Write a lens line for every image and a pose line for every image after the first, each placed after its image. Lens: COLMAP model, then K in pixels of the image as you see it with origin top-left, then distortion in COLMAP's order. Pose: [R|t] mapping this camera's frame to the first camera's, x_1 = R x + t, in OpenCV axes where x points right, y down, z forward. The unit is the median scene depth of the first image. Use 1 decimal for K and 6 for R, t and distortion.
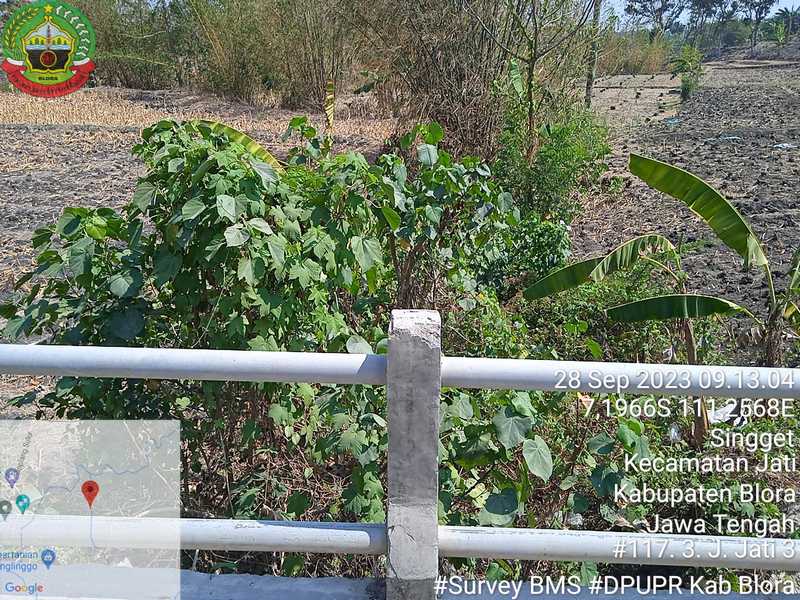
lens RADIAL K [[669.5, 0, 397.6], [0, 669.5, 293.2], [0, 0, 1]] dist [0.022815, -0.010871]
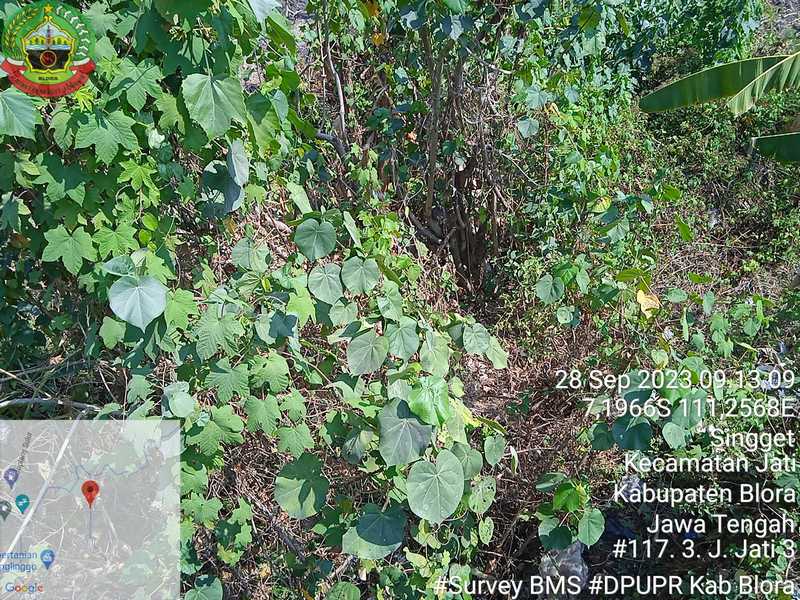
lens RADIAL K [[669.5, 0, 397.6], [0, 669.5, 293.2], [0, 0, 1]] dist [0.022815, -0.010871]
pose [[0.964169, 0.138954, -0.225987, 0.266817], [-0.045743, 0.926171, 0.374319, -0.136578], [0.261316, -0.350570, 0.899341, 0.464506]]
